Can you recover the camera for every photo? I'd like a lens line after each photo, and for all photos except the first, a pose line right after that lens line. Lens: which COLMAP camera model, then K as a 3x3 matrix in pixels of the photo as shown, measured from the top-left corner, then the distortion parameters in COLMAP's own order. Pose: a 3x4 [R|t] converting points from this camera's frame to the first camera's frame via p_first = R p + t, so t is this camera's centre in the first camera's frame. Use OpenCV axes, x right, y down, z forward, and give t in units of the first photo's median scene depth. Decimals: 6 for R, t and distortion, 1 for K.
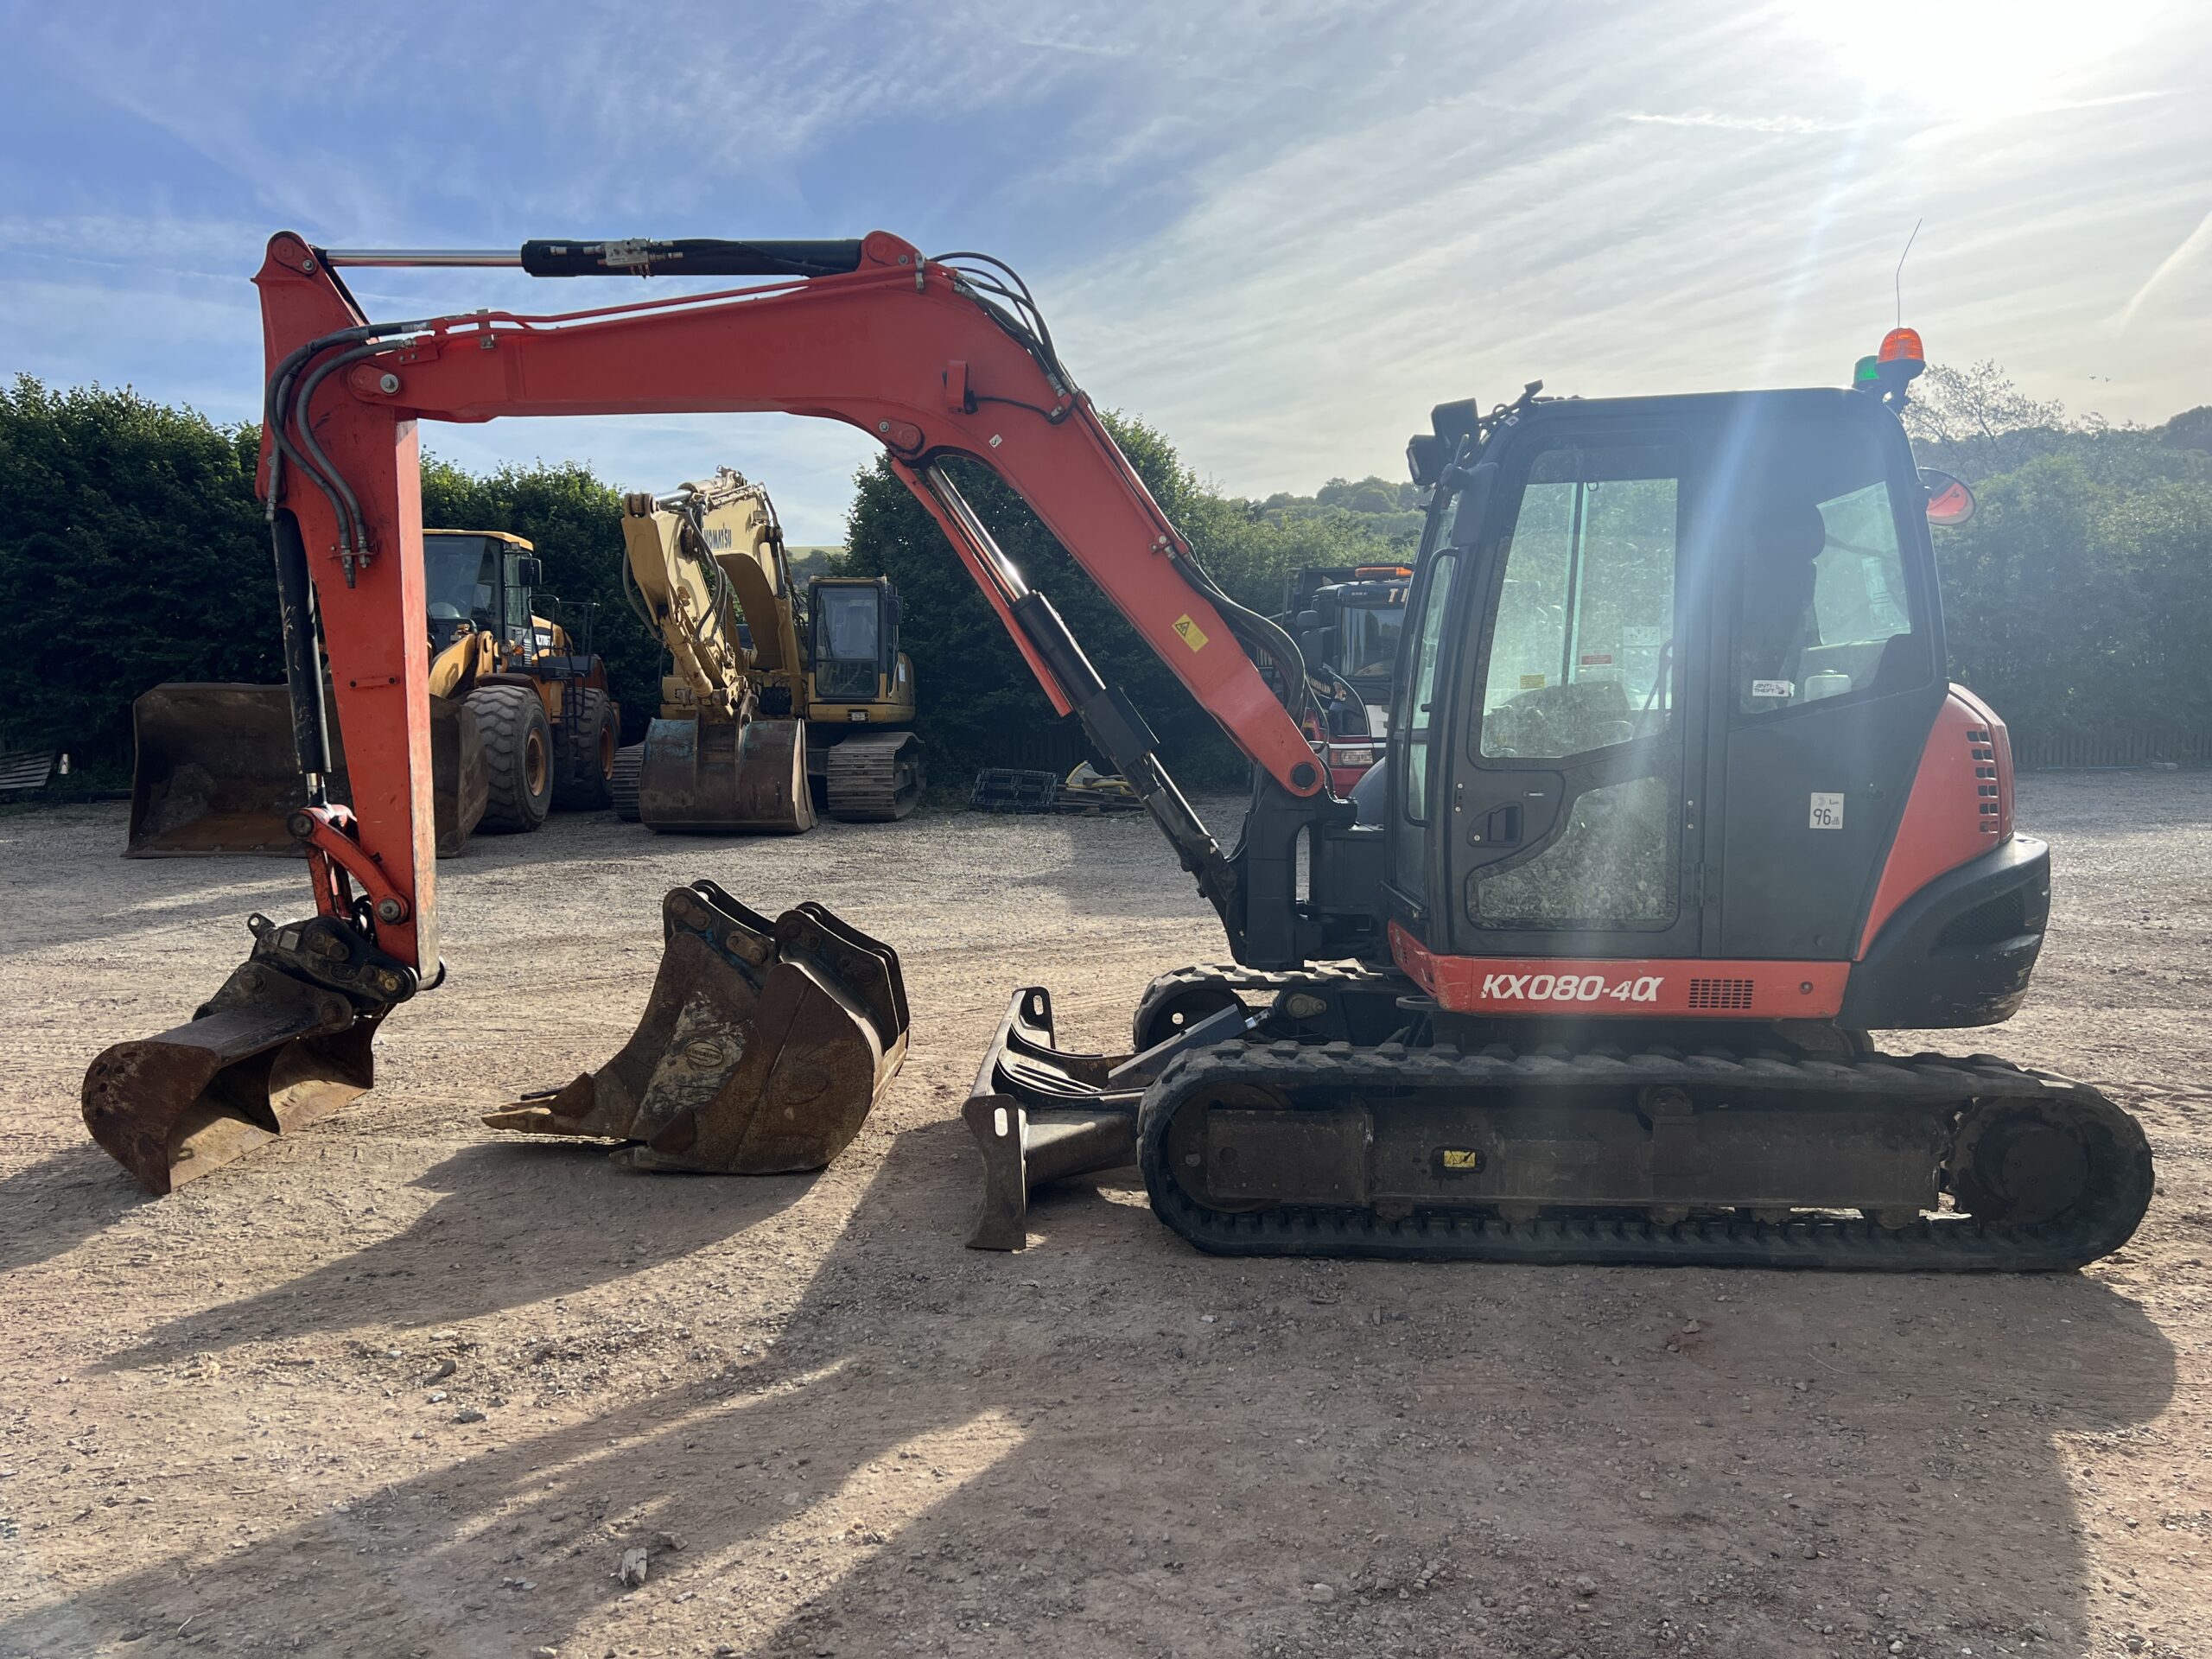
lens RADIAL K [[1686.9, 0, 1107.6], [0, 1686.9, 850.3], [0, 0, 1]] dist [0.060160, -0.047056]
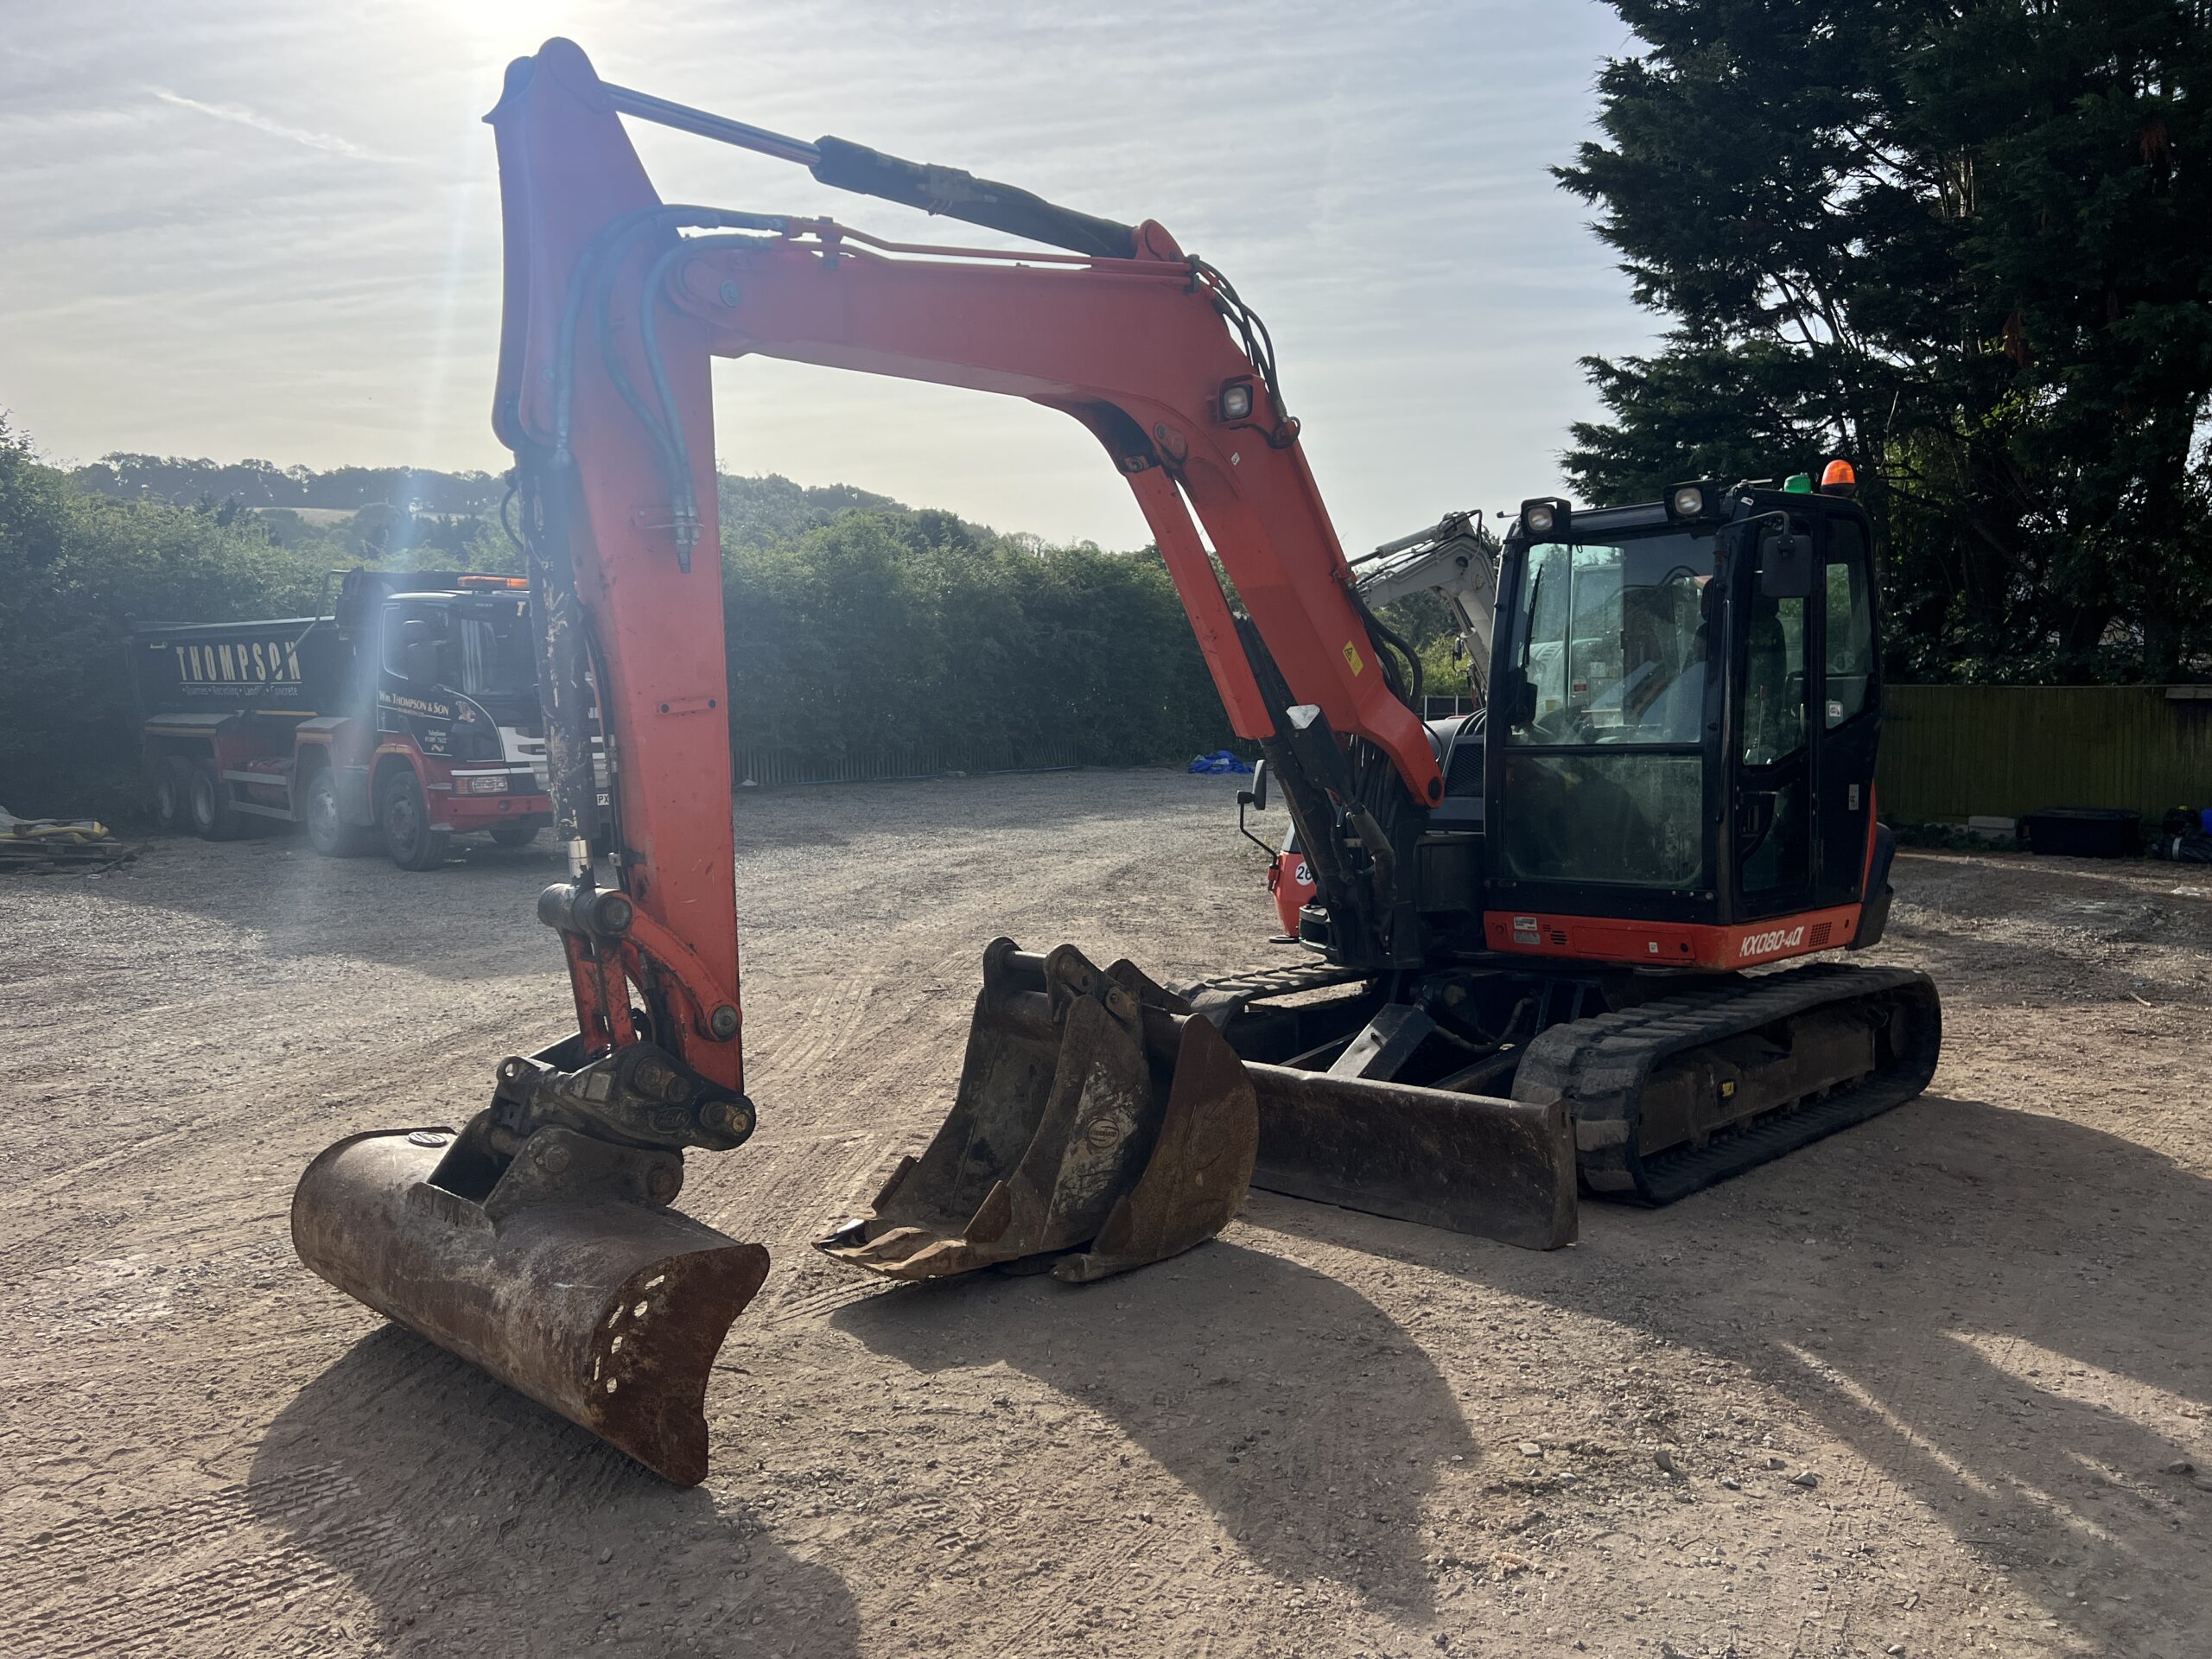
lens RADIAL K [[1669.0, 0, 1106.0], [0, 1669.0, 829.5], [0, 0, 1]] dist [0.079140, -0.097815]
pose [[0.683975, -0.053702, 0.727526, -0.851116], [0.070672, 0.997474, 0.007186, -0.040678], [-0.726074, 0.046501, 0.686042, 0.405336]]
